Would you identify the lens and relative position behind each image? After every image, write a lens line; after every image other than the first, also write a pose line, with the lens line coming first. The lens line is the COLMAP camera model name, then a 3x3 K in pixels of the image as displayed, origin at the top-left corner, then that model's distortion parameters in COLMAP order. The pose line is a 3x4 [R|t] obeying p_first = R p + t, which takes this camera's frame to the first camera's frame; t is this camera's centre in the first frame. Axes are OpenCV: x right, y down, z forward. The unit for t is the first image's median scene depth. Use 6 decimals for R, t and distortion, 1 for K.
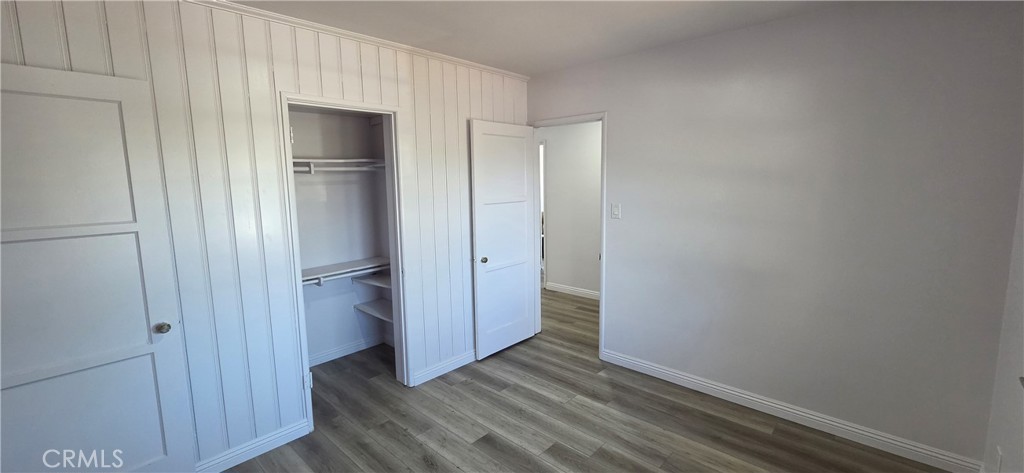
lens RADIAL K [[424.1, 0, 517.0], [0, 424.1, 232.6], [0, 0, 1]] dist [0.006594, 0.001382]
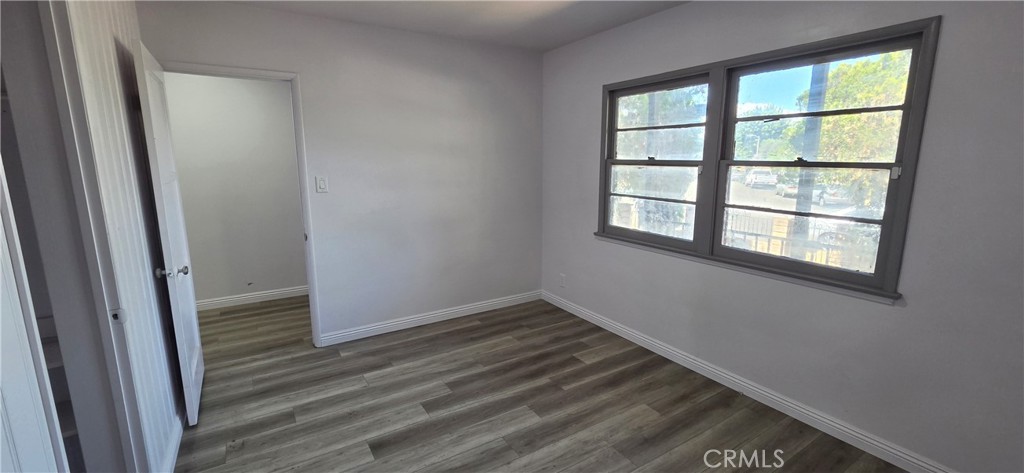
lens RADIAL K [[424.1, 0, 507.2], [0, 424.1, 234.7], [0, 0, 1]] dist [0.006594, 0.001382]
pose [[0.256940, -0.156989, 0.953591, -0.654193], [0.120528, 0.984220, 0.129556, -0.015976], [-0.958882, 0.081646, 0.271807, 0.408629]]
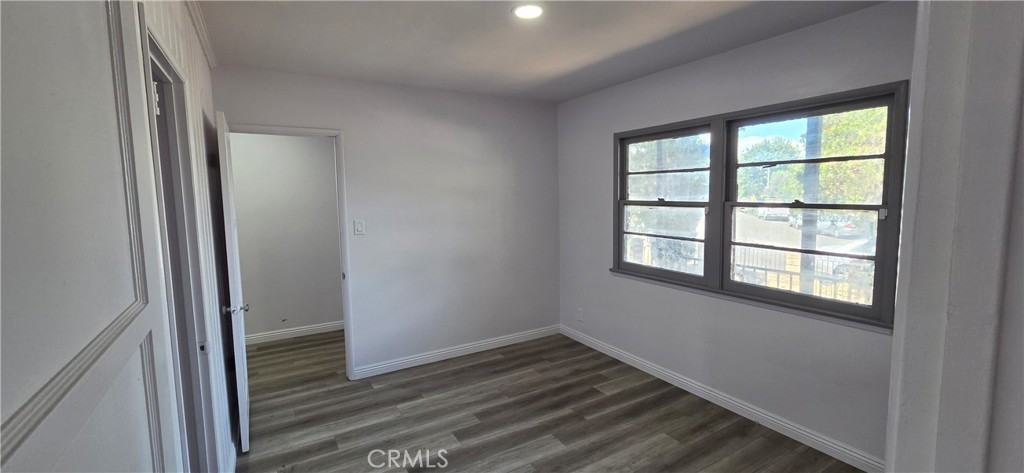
lens RADIAL K [[424.1, 0, 509.0], [0, 424.1, 233.6], [0, 0, 1]] dist [0.006594, 0.001382]
pose [[0.276466, -0.078283, 0.957830, -0.743994], [0.132662, 0.990244, 0.042641, -0.036721], [-0.951823, 0.115279, 0.284154, 0.412023]]
